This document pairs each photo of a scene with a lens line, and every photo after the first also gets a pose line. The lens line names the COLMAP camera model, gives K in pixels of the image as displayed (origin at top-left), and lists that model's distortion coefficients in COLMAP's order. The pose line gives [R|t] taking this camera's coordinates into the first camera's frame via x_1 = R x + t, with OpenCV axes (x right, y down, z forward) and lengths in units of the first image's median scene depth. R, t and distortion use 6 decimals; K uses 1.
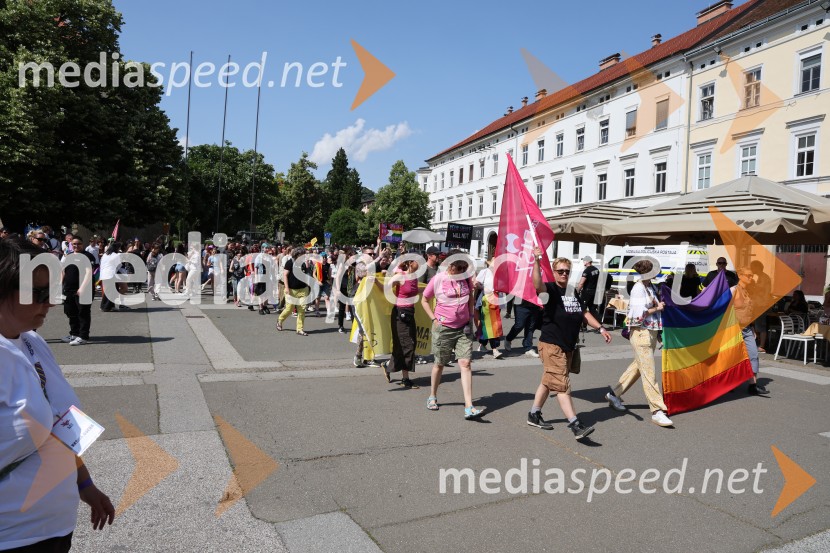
lens RADIAL K [[571.7, 0, 410.6], [0, 571.7, 275.5], [0, 0, 1]] dist [-0.084447, 0.055238]
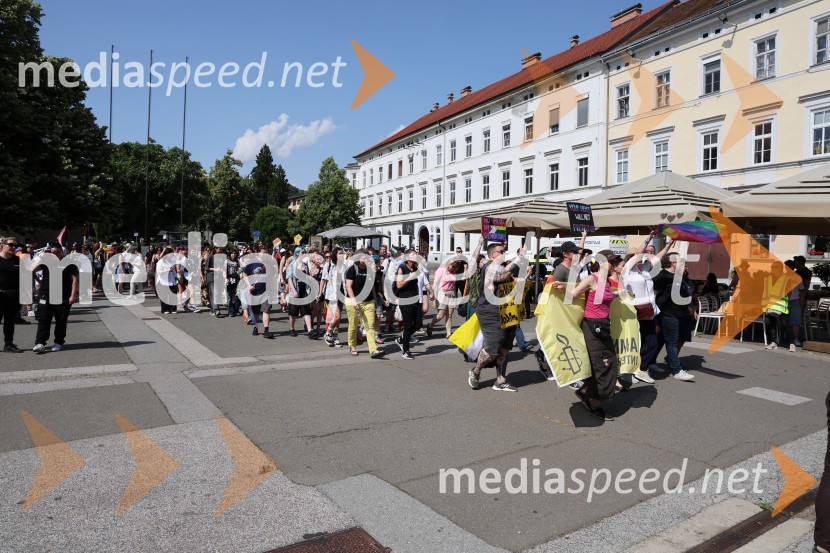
lens RADIAL K [[571.7, 0, 412.9], [0, 571.7, 275.5], [0, 0, 1]] dist [-0.084447, 0.055238]
pose [[0.991060, -0.031086, 0.129744, -0.017241], [0.029995, 0.999496, 0.010352, -0.000040], [-0.130001, -0.006367, 0.991493, -0.017564]]
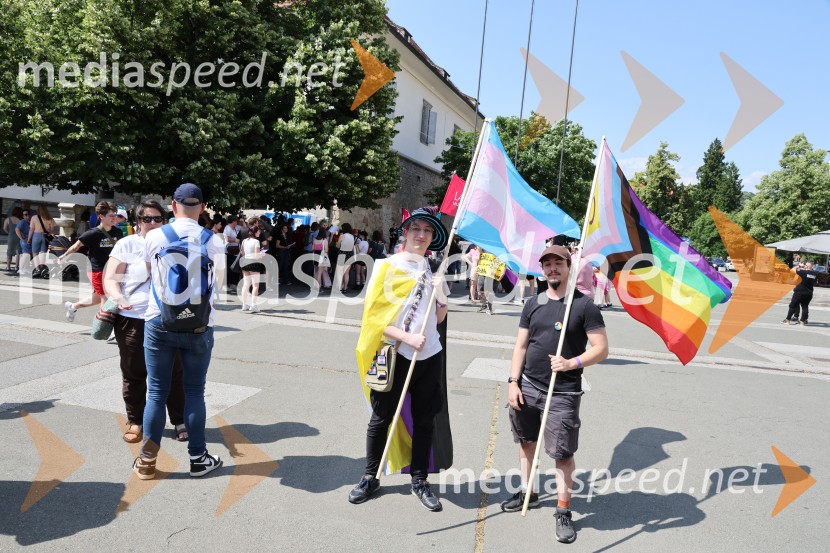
lens RADIAL K [[604.2, 0, 415.7], [0, 604.2, 280.1], [0, 0, 1]] dist [-0.069906, 0.055613]
pose [[0.832012, 0.057704, -0.551748, -0.000295], [-0.063677, 0.997936, 0.008345, -0.010579], [0.551090, 0.028191, 0.833969, 0.322638]]
